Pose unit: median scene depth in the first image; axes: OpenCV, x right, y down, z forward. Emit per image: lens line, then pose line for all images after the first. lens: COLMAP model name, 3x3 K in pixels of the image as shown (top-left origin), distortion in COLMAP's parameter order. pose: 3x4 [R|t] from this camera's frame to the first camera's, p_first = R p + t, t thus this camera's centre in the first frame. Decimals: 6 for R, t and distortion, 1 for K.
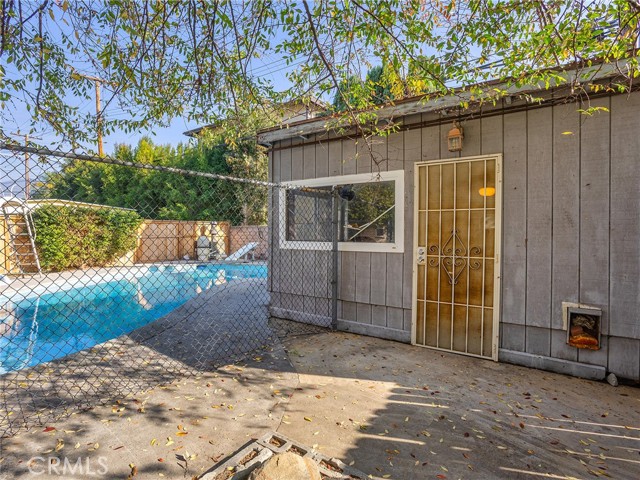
lens RADIAL K [[341.2, 0, 298.9], [0, 341.2, 238.5], [0, 0, 1]] dist [-0.012805, 0.007209]
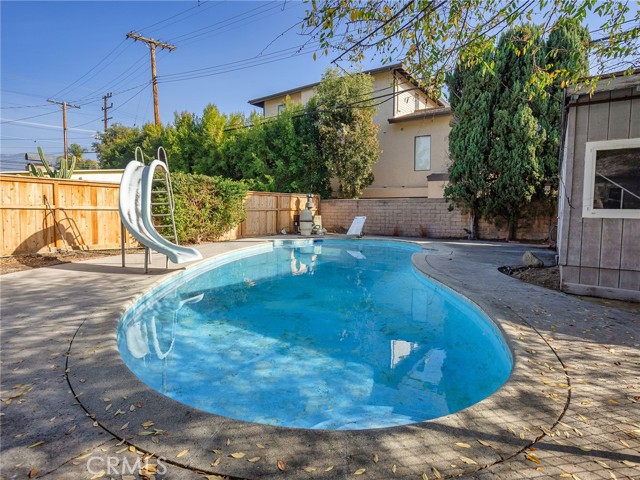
lens RADIAL K [[341.2, 0, 334.7], [0, 341.2, 229.1], [0, 0, 1]] dist [-0.012805, 0.007209]
pose [[0.999202, 0.003177, 0.039819, -0.291573], [-0.004826, 0.999132, 0.041368, 0.009906], [-0.039653, -0.041527, 0.998350, 0.059757]]
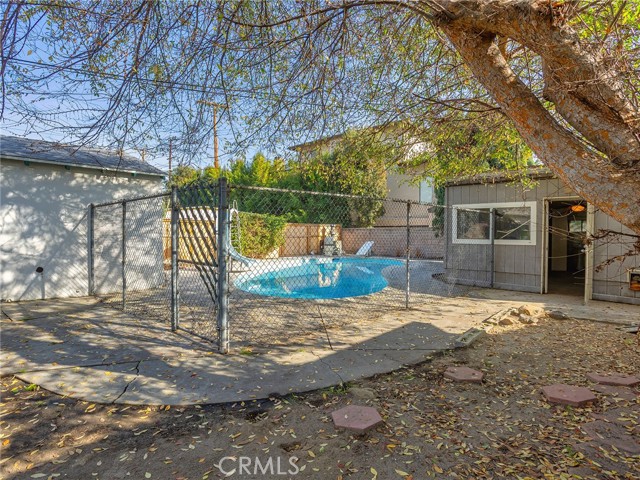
lens RADIAL K [[341.2, 0, 318.8], [0, 341.2, 240.5], [0, 0, 1]] dist [-0.012805, 0.007209]
pose [[0.993275, 0.005309, -0.115656, -0.209903], [-0.004782, 0.999977, 0.004837, 0.004041], [0.115679, -0.004251, 0.993278, -0.313931]]
